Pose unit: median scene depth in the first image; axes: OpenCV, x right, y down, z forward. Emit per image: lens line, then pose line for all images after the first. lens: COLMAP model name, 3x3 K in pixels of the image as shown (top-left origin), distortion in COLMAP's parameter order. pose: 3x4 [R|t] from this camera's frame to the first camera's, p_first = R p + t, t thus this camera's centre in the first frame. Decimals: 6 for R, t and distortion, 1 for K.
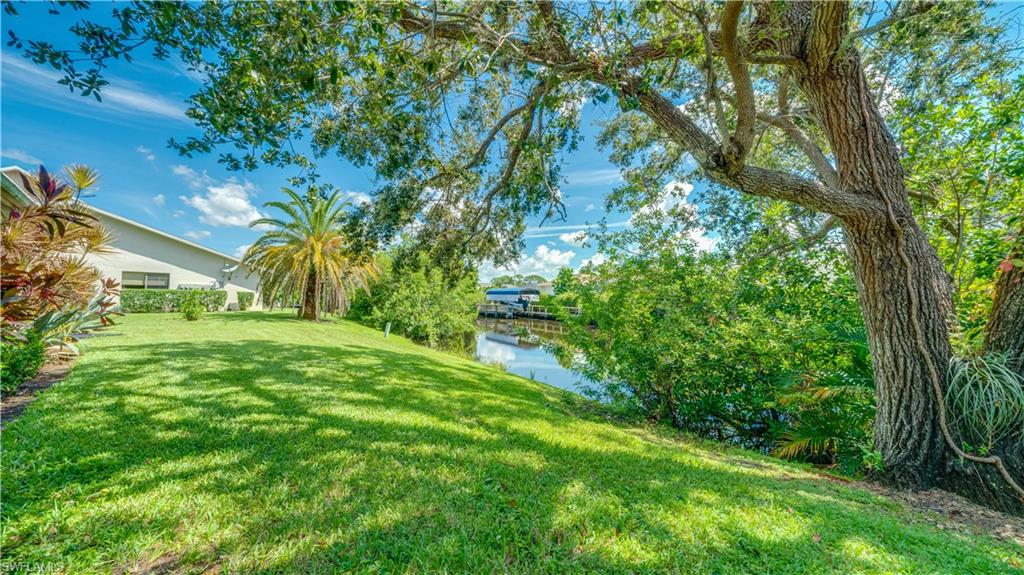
lens RADIAL K [[349.8, 0, 512.1], [0, 349.8, 287.2], [0, 0, 1]] dist [-0.000958, 0.000158]
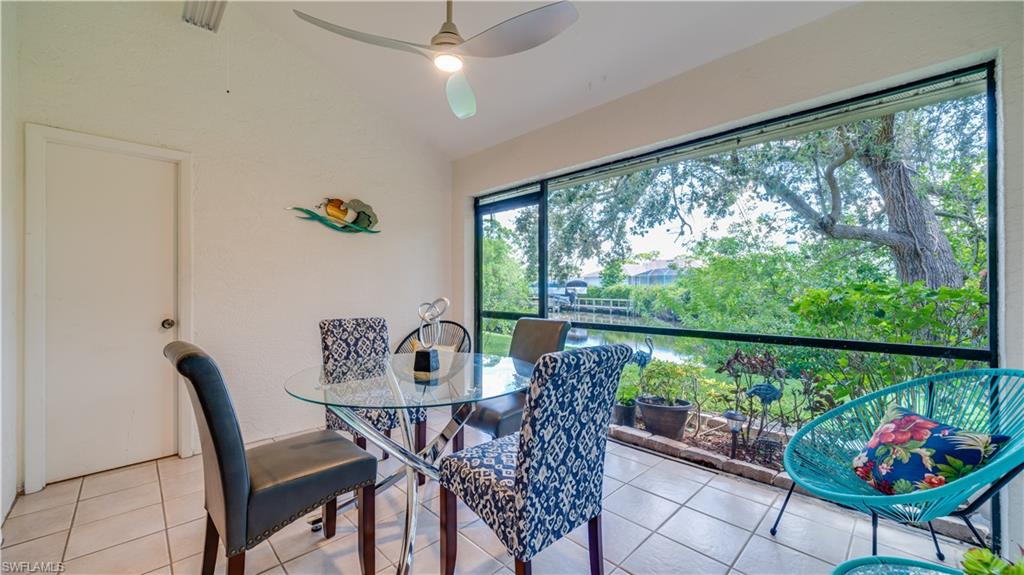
lens RADIAL K [[392.8, 0, 511.7], [0, 392.8, 288.6], [0, 0, 1]] dist [0.002199, 0.000189]
pose [[0.998278, -0.017839, -0.055880, -0.312767], [0.019307, 0.999480, 0.025840, -0.025311], [0.055390, -0.026874, 0.998103, -0.400197]]
